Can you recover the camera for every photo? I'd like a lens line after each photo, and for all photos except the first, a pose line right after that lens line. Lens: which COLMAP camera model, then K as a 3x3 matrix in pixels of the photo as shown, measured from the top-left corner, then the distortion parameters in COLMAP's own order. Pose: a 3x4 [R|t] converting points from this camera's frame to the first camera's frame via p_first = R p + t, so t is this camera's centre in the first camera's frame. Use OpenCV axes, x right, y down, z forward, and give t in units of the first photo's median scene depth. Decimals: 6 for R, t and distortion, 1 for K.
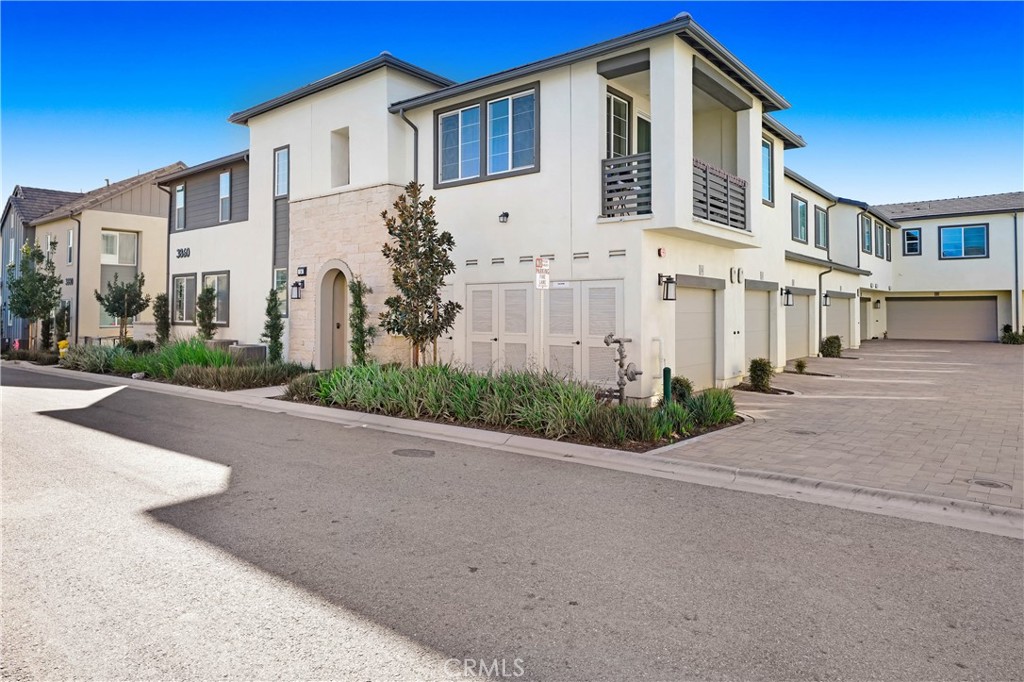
lens RADIAL K [[651.6, 0, 512.4], [0, 651.6, 318.7], [0, 0, 1]] dist [-0.007214, -0.000734]
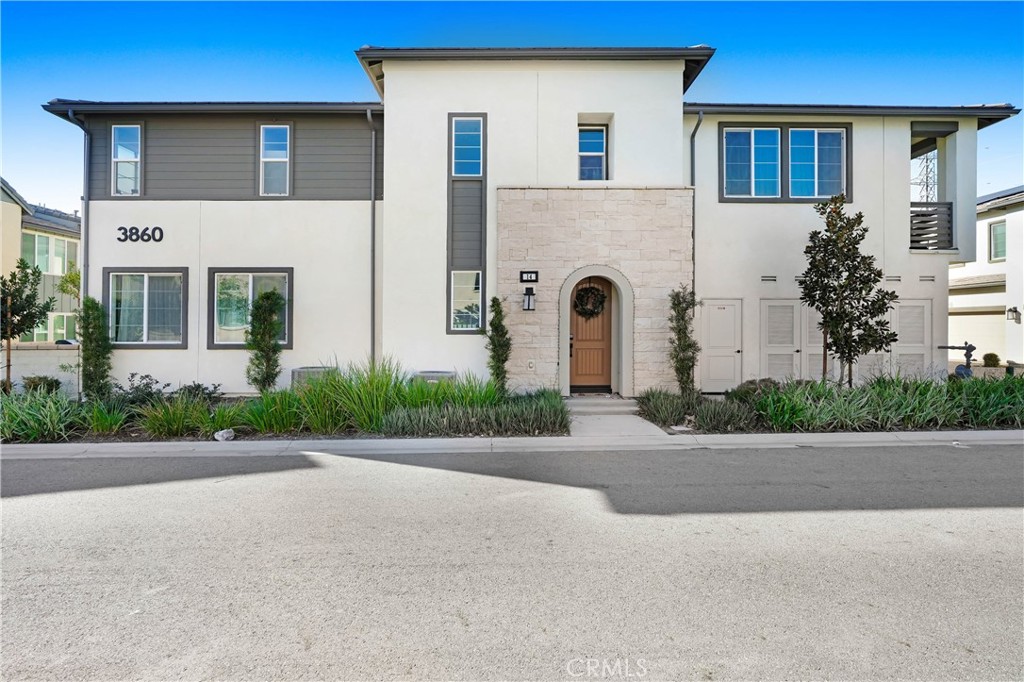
lens RADIAL K [[517.4, 0, 512.0], [0, 517.4, 341.0], [0, 0, 1]] dist [-0.014094, 0.000689]
pose [[0.763145, -0.024586, 0.645759, -0.755238], [0.010511, 0.999616, 0.025636, -0.009280], [-0.646141, -0.012776, 0.763111, 0.520779]]
